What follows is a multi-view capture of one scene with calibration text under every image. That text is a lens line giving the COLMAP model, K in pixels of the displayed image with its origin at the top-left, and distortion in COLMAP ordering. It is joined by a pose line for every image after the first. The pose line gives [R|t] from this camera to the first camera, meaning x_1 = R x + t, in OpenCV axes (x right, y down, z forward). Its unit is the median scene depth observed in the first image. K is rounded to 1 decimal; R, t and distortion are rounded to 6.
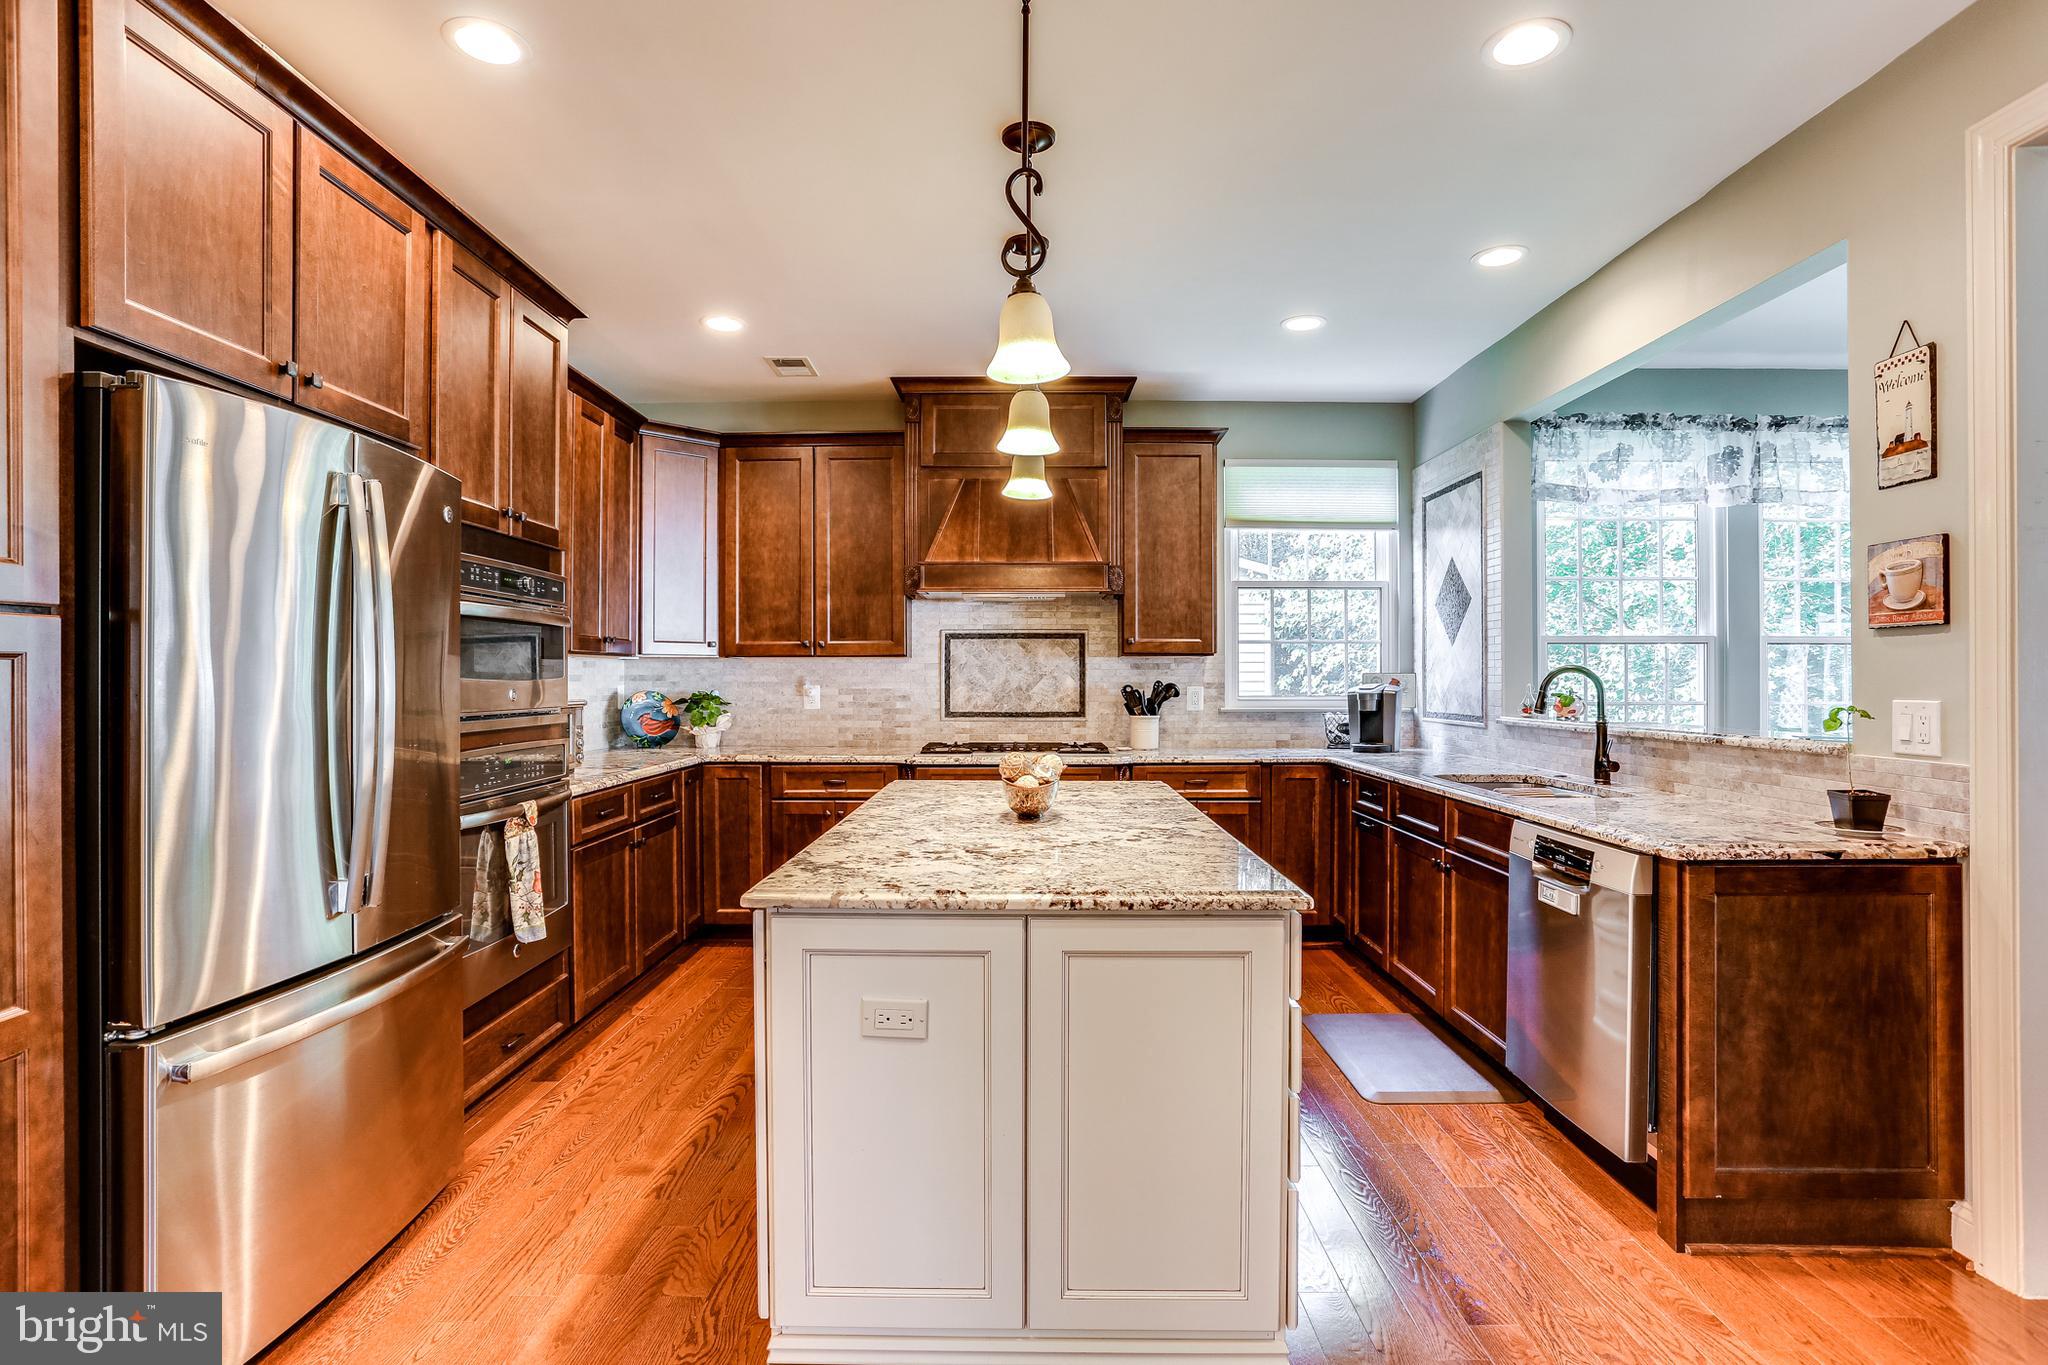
lens RADIAL K [[999.9, 0, 1008.0], [0, 999.9, 679.9], [0, 0, 1]] dist [-0.051791, 0.020584]
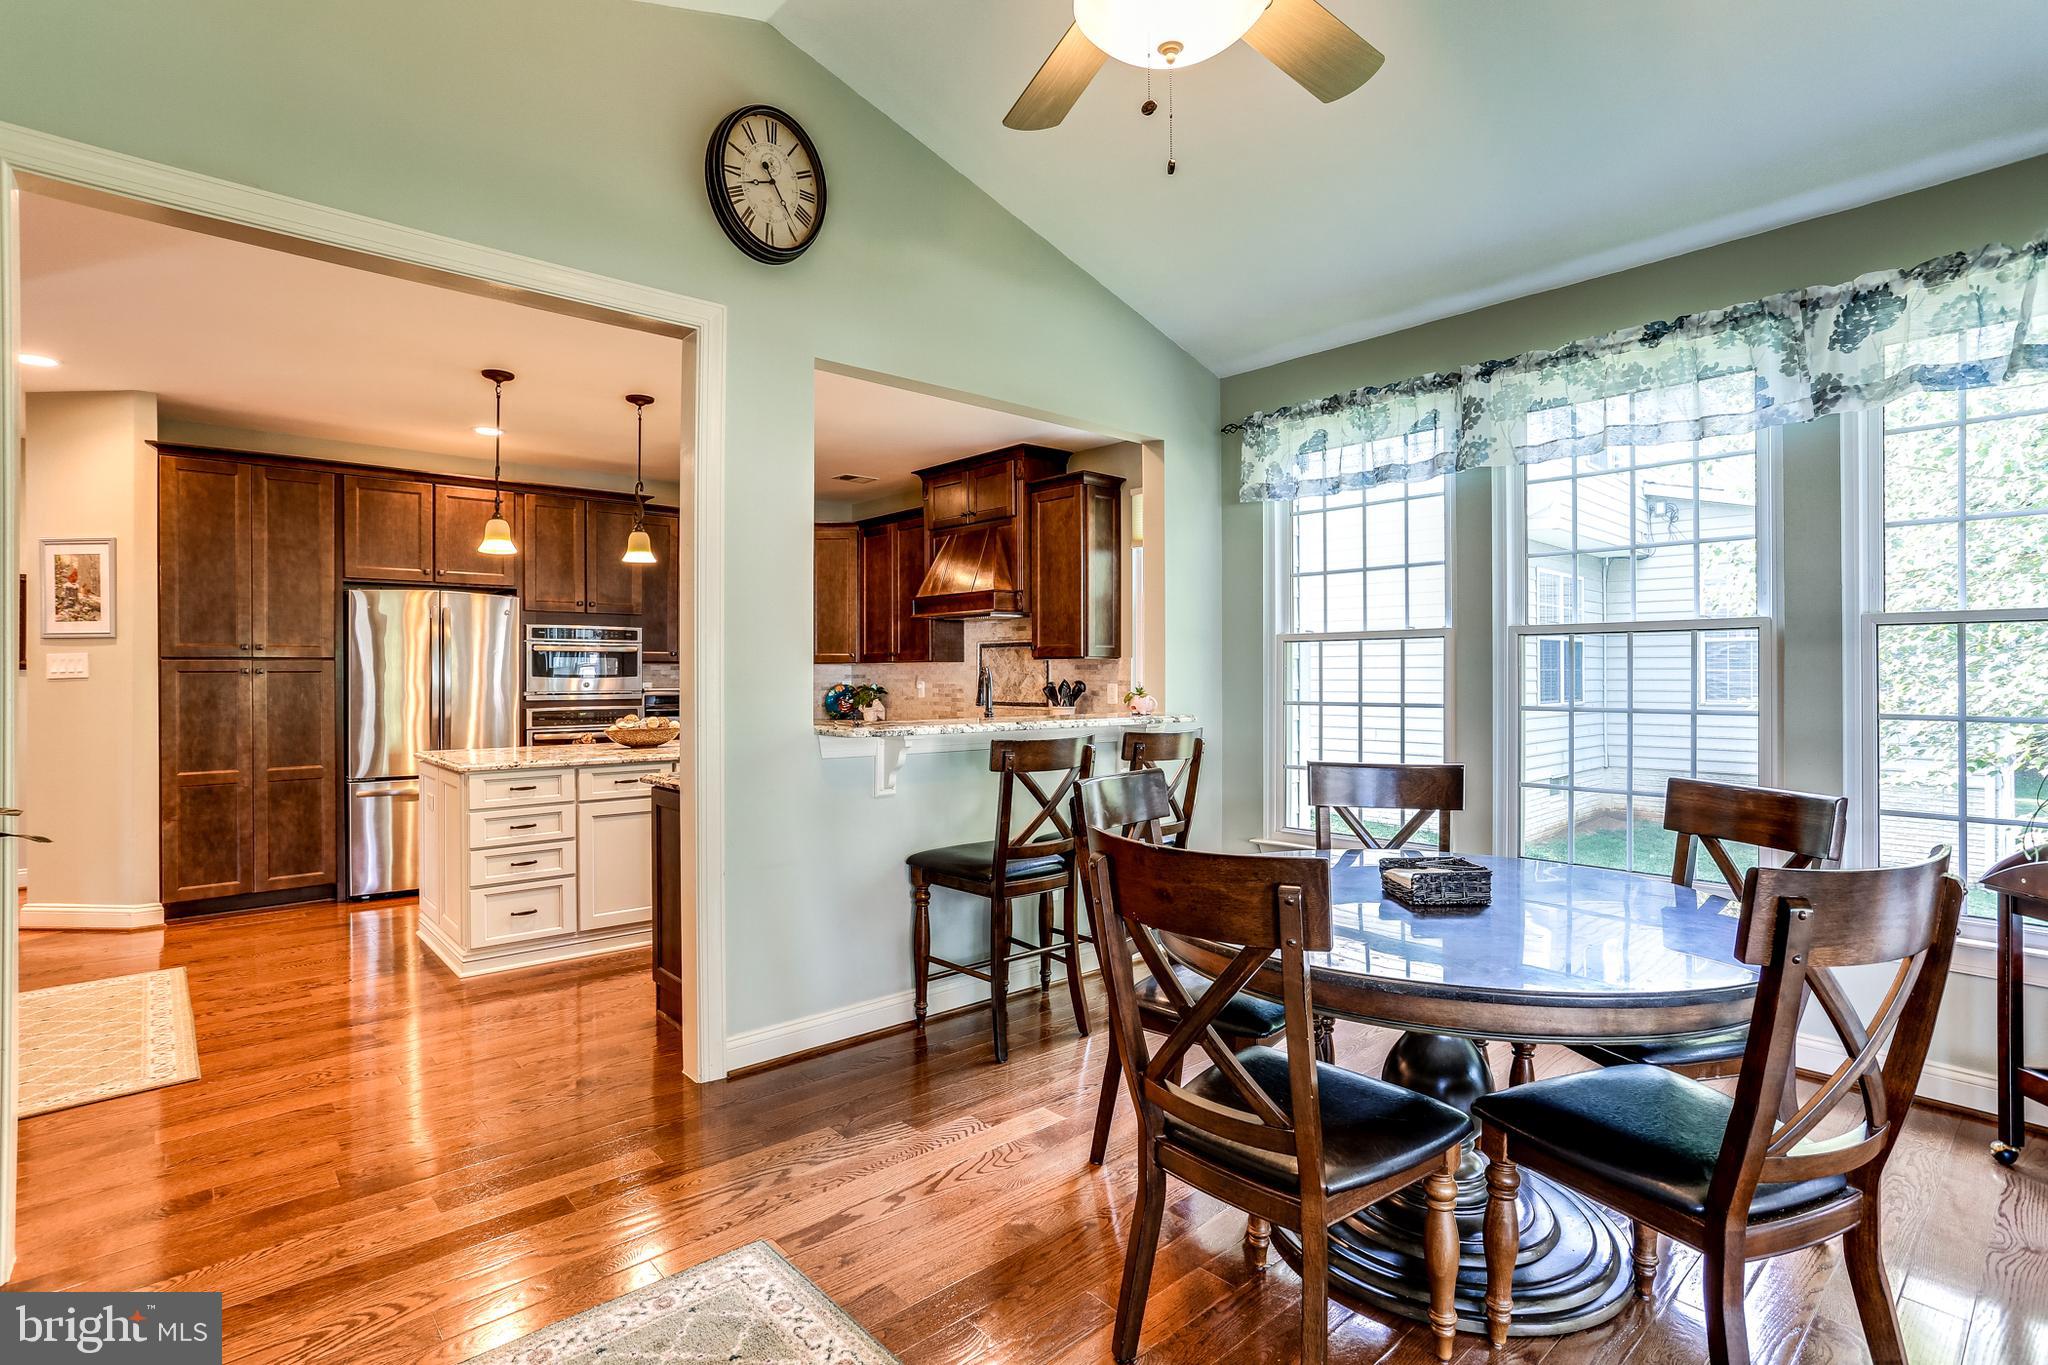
lens RADIAL K [[999.9, 0, 1053.0], [0, 999.9, 675.3], [0, 0, 1]] dist [-0.051791, 0.020584]
pose [[0.683405, -0.001470, -0.730038, 1.193171], [-0.000261, 0.999997, -0.002258, -0.000757], [0.730040, 0.001734, 0.683402, 0.157742]]
